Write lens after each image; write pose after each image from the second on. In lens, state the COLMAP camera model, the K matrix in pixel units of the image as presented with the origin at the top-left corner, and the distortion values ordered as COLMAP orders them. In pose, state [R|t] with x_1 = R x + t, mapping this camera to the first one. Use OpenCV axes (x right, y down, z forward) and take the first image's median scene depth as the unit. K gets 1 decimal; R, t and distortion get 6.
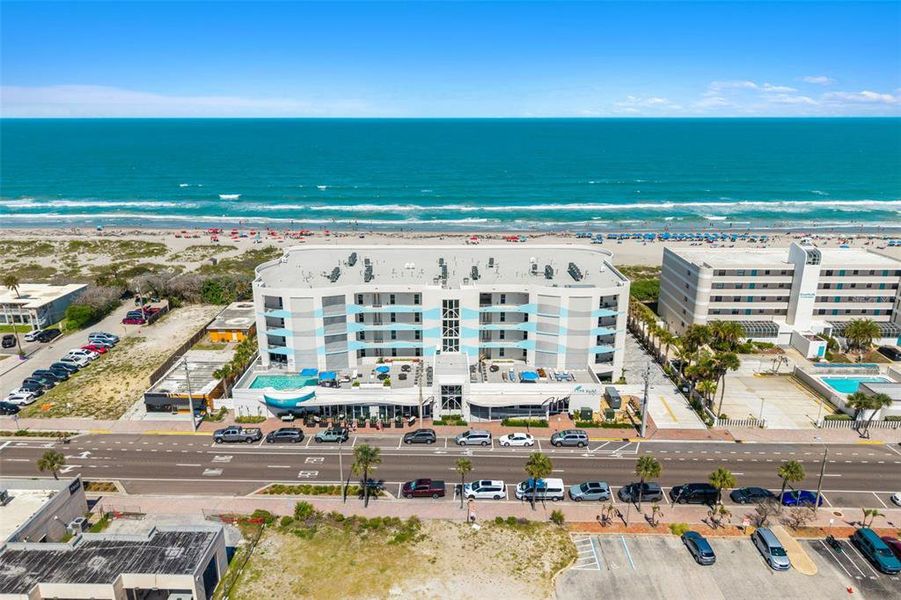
lens RADIAL K [[608.6, 0, 448.1], [0, 608.6, 330.8], [0, 0, 1]] dist [-0.002570, -0.002500]
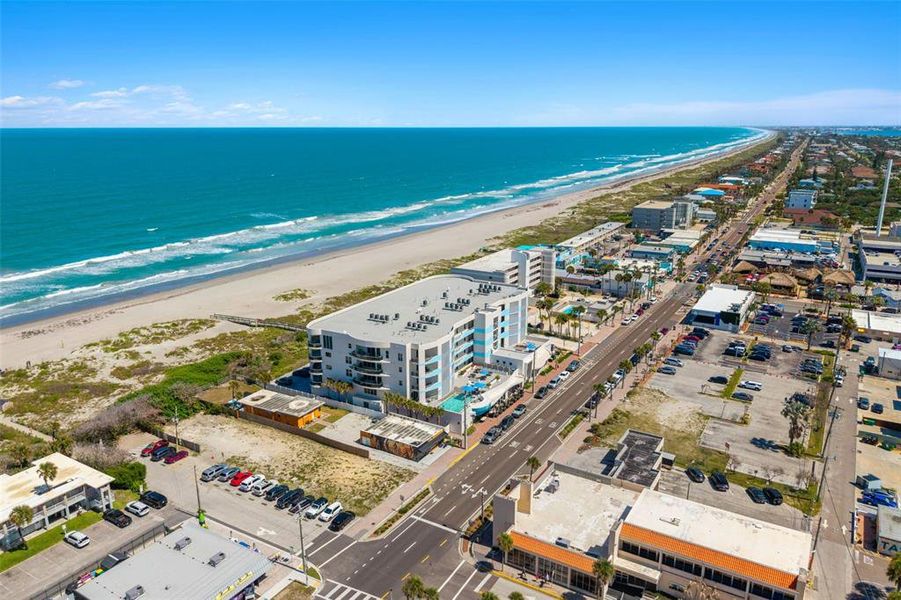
lens RADIAL K [[647.2, 0, 450.5], [0, 647.2, 300.0], [0, 0, 1]] dist [-0.001067, -0.000133]
pose [[0.500065, -0.226470, 0.835850, -1.450373], [0.296184, 0.951718, 0.080666, -0.263858], [-0.813763, 0.207227, 0.542998, 0.144853]]
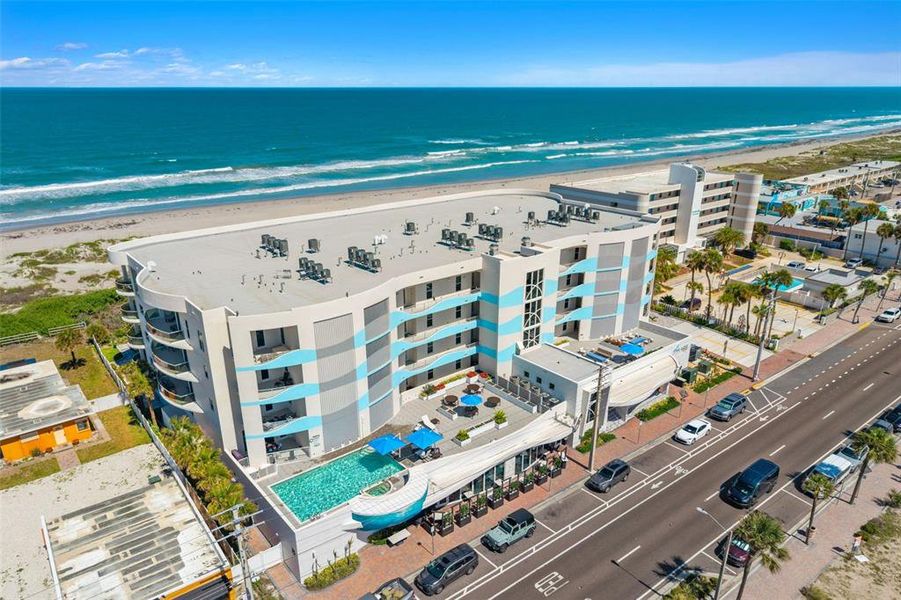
lens RADIAL K [[608.6, 0, 448.1], [0, 608.6, 330.8], [0, 0, 1]] dist [-0.002570, -0.002500]
pose [[0.776445, -0.238754, 0.583206, -0.469917], [0.215003, 0.970288, 0.110977, -0.080494], [-0.592374, 0.039224, 0.804708, 0.498083]]
